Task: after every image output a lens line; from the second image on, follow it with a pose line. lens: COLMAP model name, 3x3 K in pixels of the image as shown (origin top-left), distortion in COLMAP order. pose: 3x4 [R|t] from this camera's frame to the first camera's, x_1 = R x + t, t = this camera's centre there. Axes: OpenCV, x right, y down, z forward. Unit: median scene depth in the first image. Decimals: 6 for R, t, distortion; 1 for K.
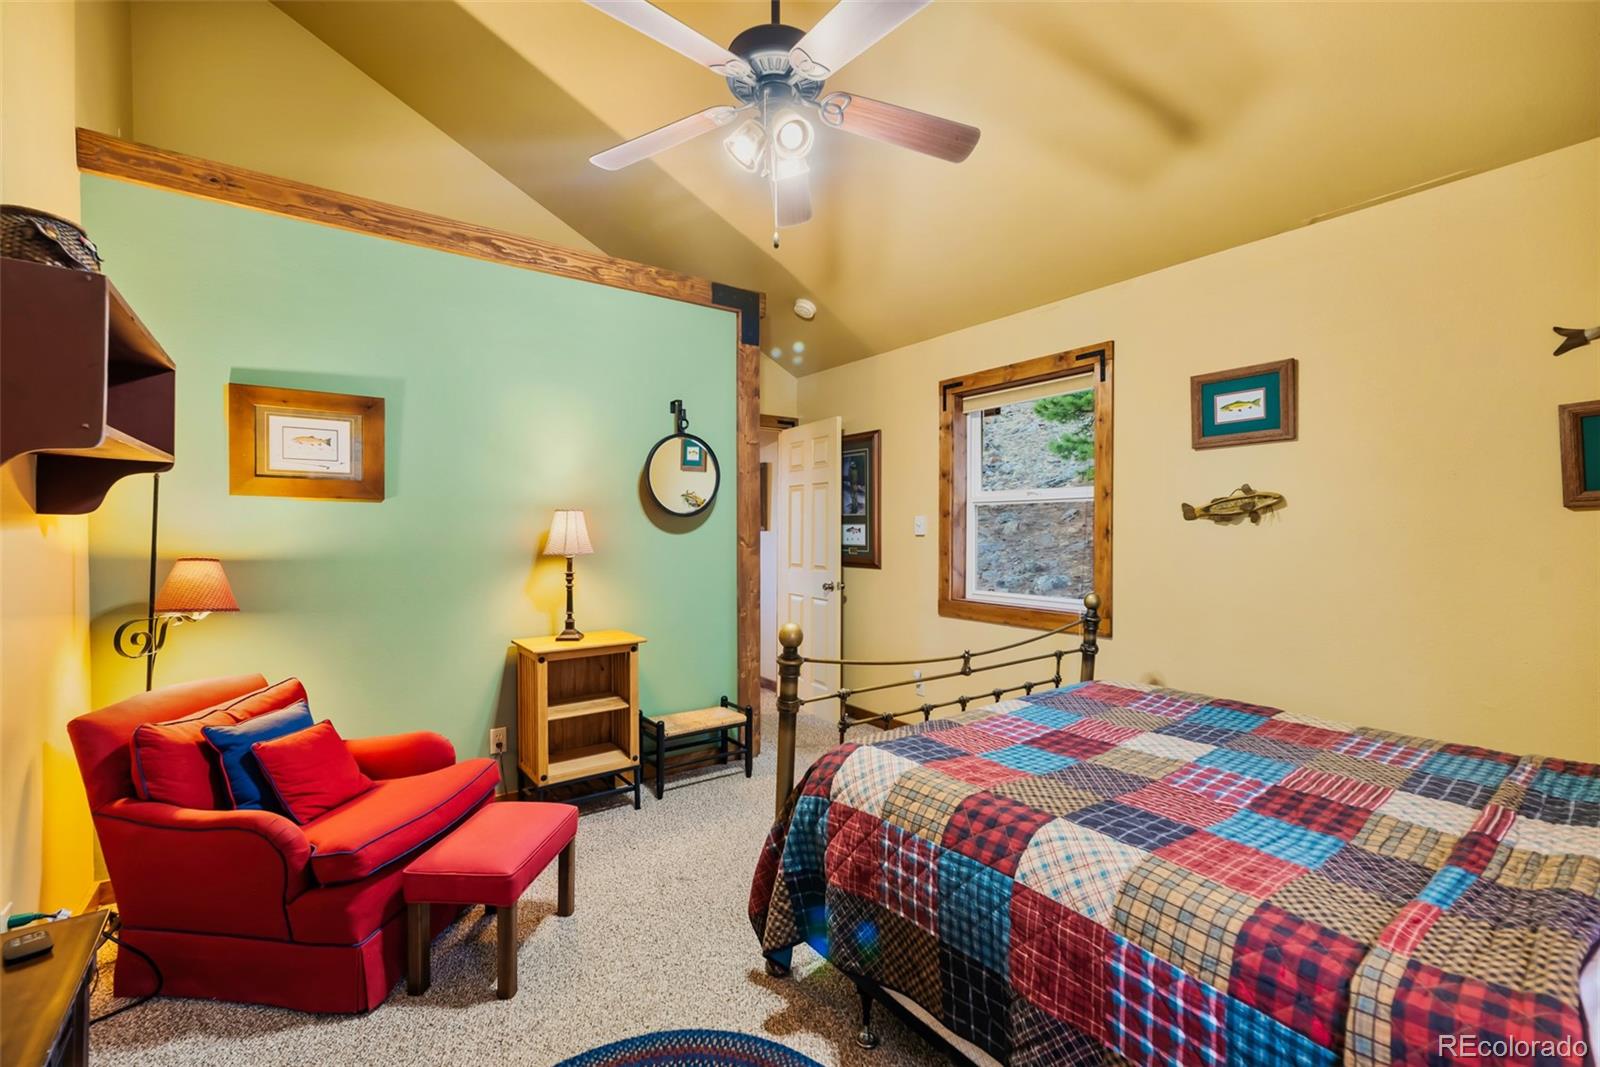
lens RADIAL K [[687.2, 0, 803.1], [0, 687.2, 535.9], [0, 0, 1]] dist [0.008202, 0.000519]
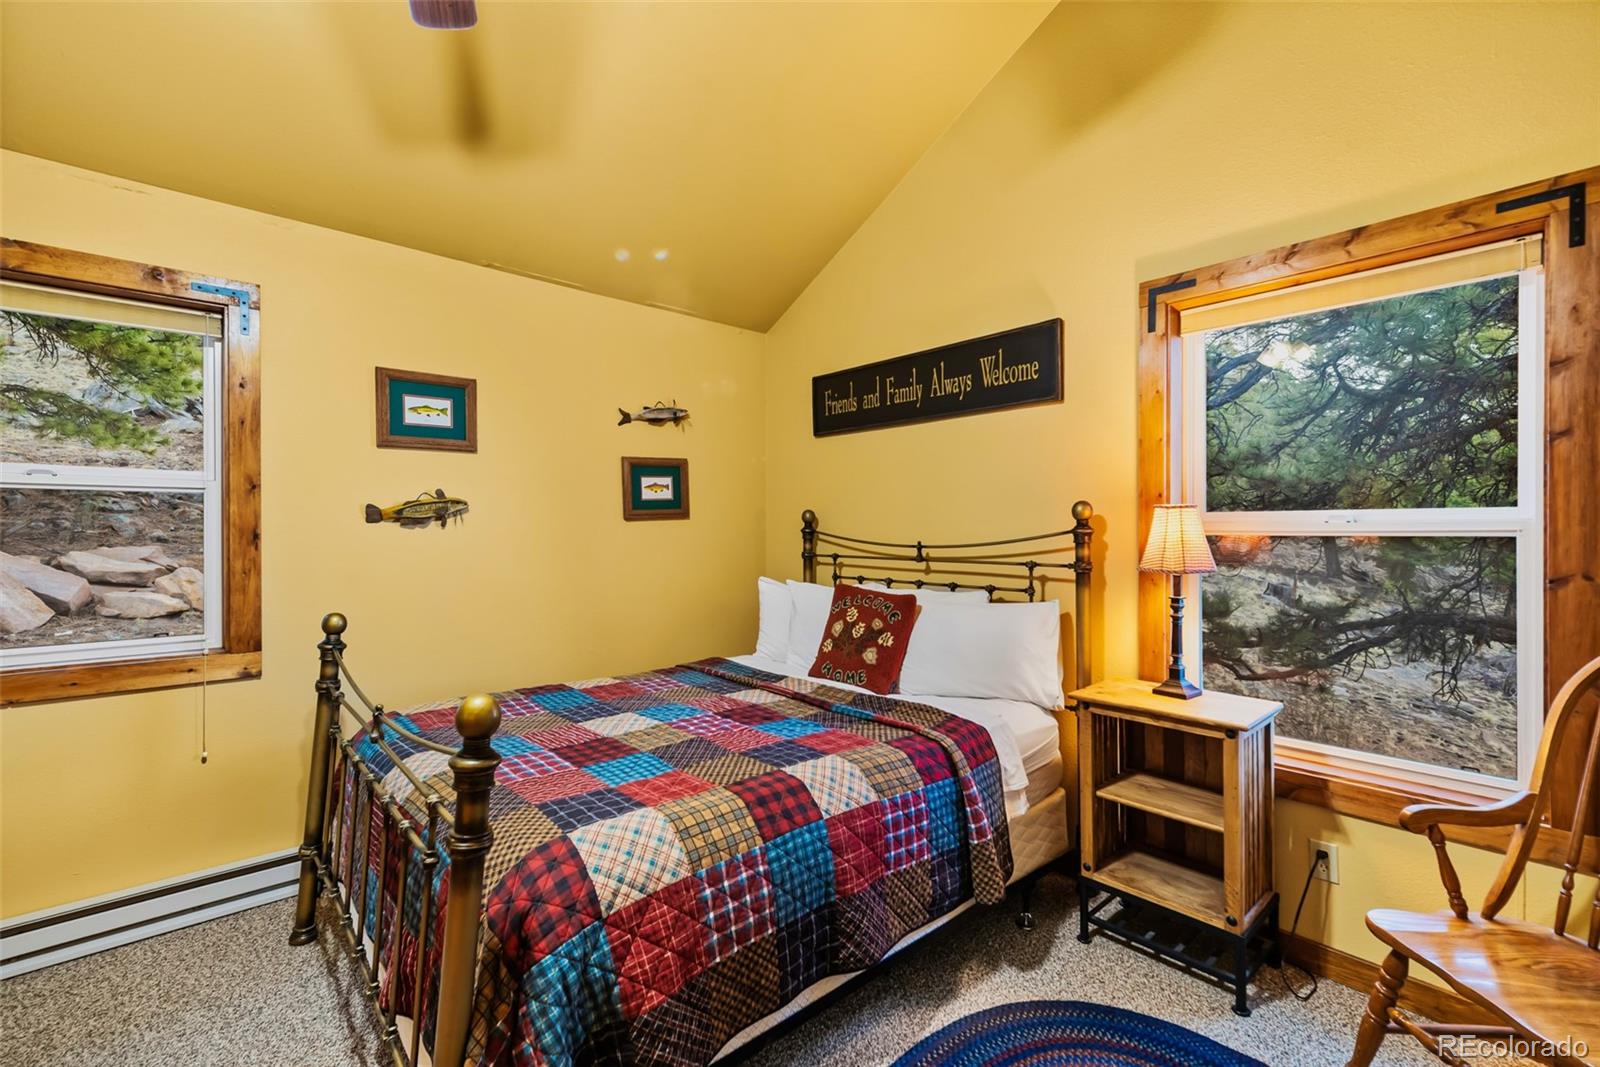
lens RADIAL K [[708.2, 0, 800.0], [0, 708.2, 533.5], [0, 0, 1]] dist [0.011138, 0.000203]
pose [[-0.100956, -0.001515, 0.994890, -0.704517], [0.010427, 0.999942, 0.002581, -0.009065], [-0.994836, 0.010635, -0.100935, 0.869413]]
